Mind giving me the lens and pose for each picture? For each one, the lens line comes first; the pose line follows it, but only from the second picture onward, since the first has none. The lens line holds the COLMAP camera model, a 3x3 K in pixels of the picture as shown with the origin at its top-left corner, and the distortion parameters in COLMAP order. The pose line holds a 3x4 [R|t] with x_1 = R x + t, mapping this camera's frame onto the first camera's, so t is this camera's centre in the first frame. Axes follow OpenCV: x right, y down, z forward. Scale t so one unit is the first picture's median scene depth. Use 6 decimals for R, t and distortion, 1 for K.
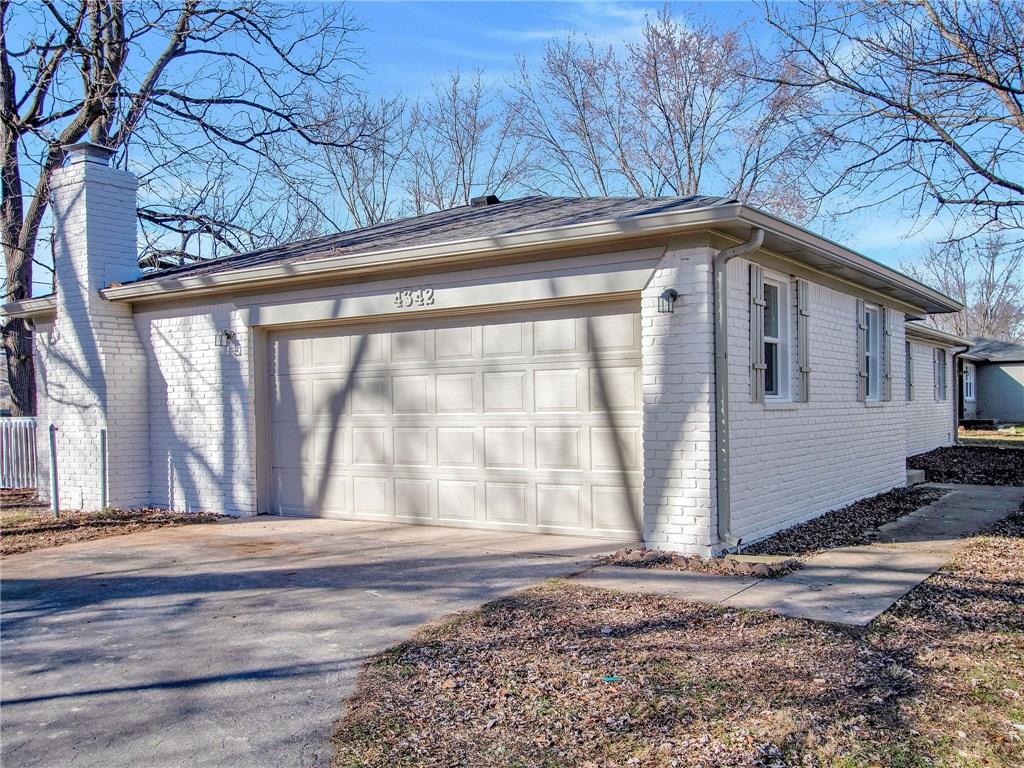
lens RADIAL K [[956.2, 0, 507.9], [0, 956.2, 417.6], [0, 0, 1]] dist [-0.000256, 0.004574]
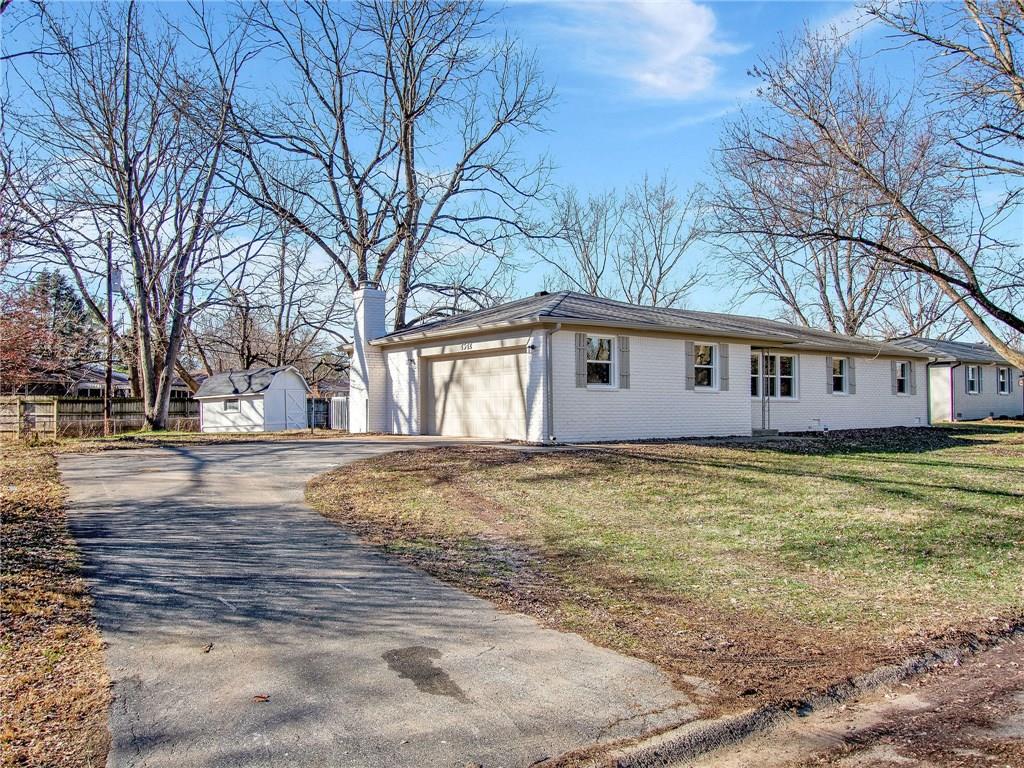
lens RADIAL K [[795.8, 0, 512.0], [0, 795.8, 384.0], [0, 0, 1]] dist [0.001980, 0.006542]
pose [[0.943057, 0.003838, -0.332609, 0.563248], [-0.017099, 0.999171, -0.036951, 0.040118], [0.332191, 0.040534, 0.942341, -0.740042]]
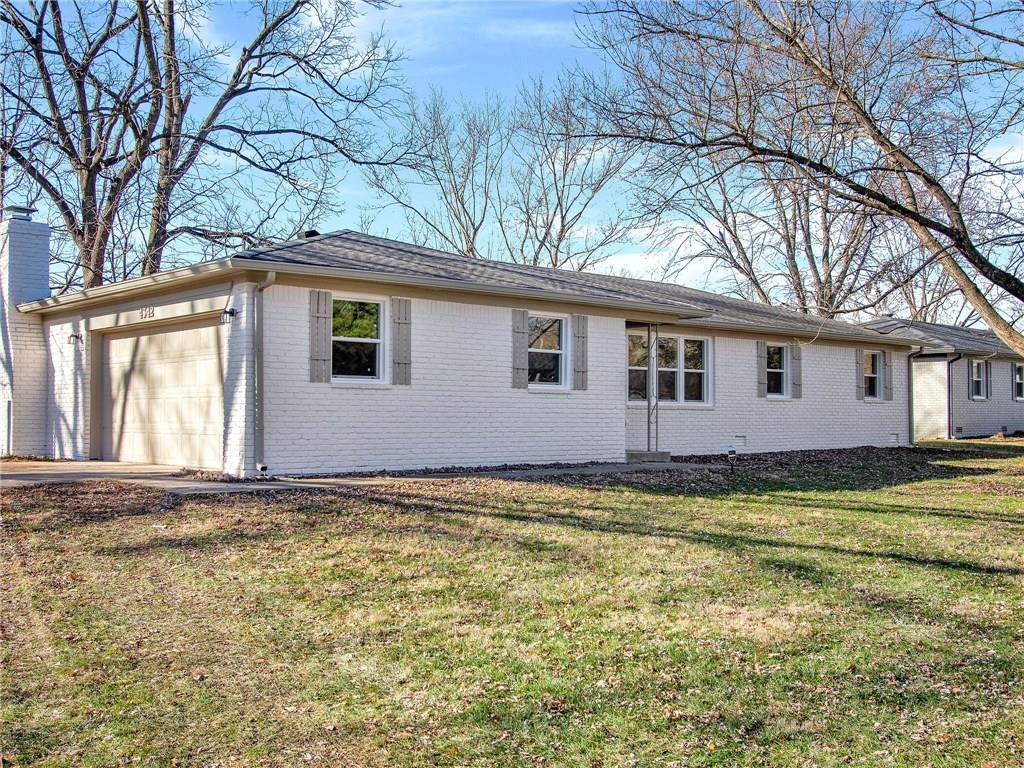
lens RADIAL K [[1082.4, 0, 512.0], [0, 1082.4, 384.0], [0, 0, 1]] dist [0.008771, 0.012069]
pose [[0.971359, 0.011294, -0.237347, 0.683856], [-0.021296, 0.998988, -0.039619, 0.034754], [0.236660, 0.043539, 0.970617, -0.414388]]
